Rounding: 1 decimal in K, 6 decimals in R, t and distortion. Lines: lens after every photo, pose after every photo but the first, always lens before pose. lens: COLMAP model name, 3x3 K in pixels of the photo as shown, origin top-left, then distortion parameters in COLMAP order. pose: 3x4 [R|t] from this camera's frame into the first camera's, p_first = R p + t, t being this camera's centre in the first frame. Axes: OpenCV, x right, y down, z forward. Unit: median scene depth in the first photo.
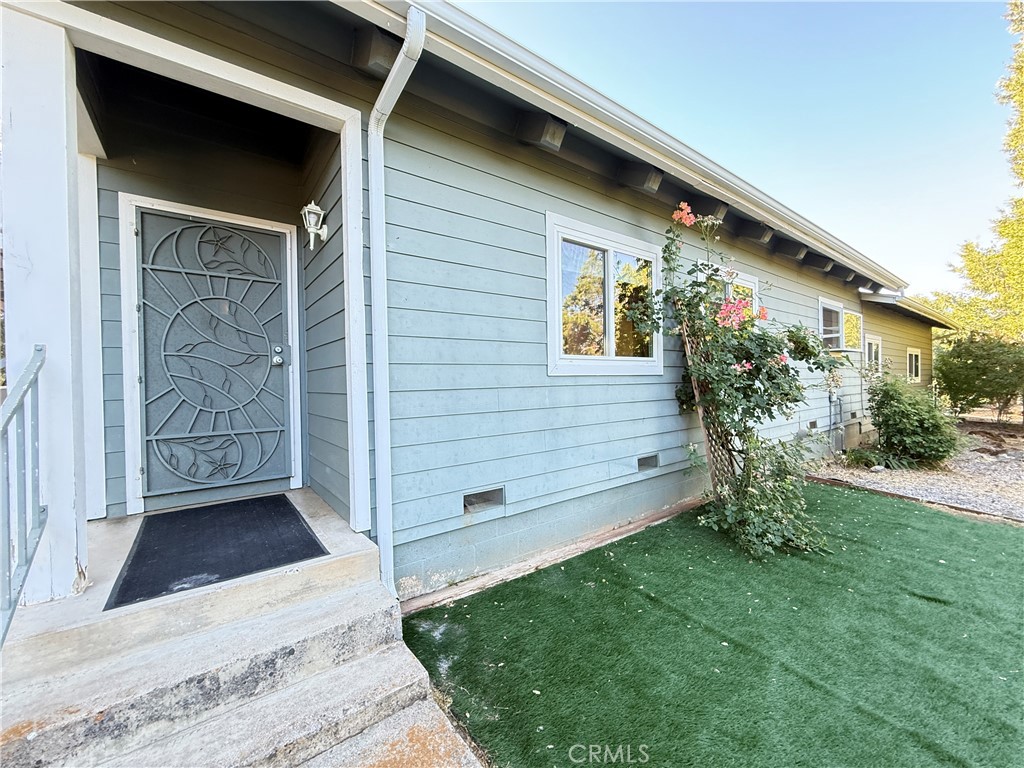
lens RADIAL K [[408.0, 0, 512.0], [0, 408.0, 384.0], [0, 0, 1]] dist [0.000265, -0.000182]
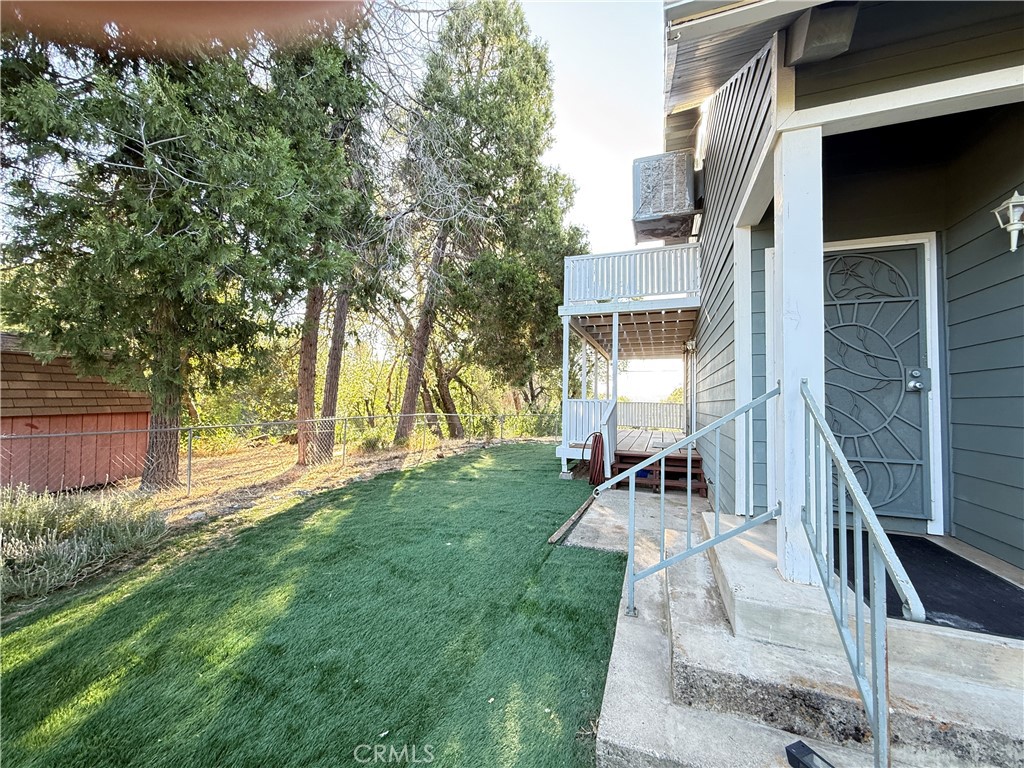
lens RADIAL K [[408.0, 0, 512.0], [0, 408.0, 384.0], [0, 0, 1]] dist [0.000265, -0.000182]
pose [[0.534885, -0.006257, -0.844902, -0.290048], [-0.033138, 0.999048, -0.028377, -0.006548], [0.844275, 0.043177, 0.534168, -0.232380]]
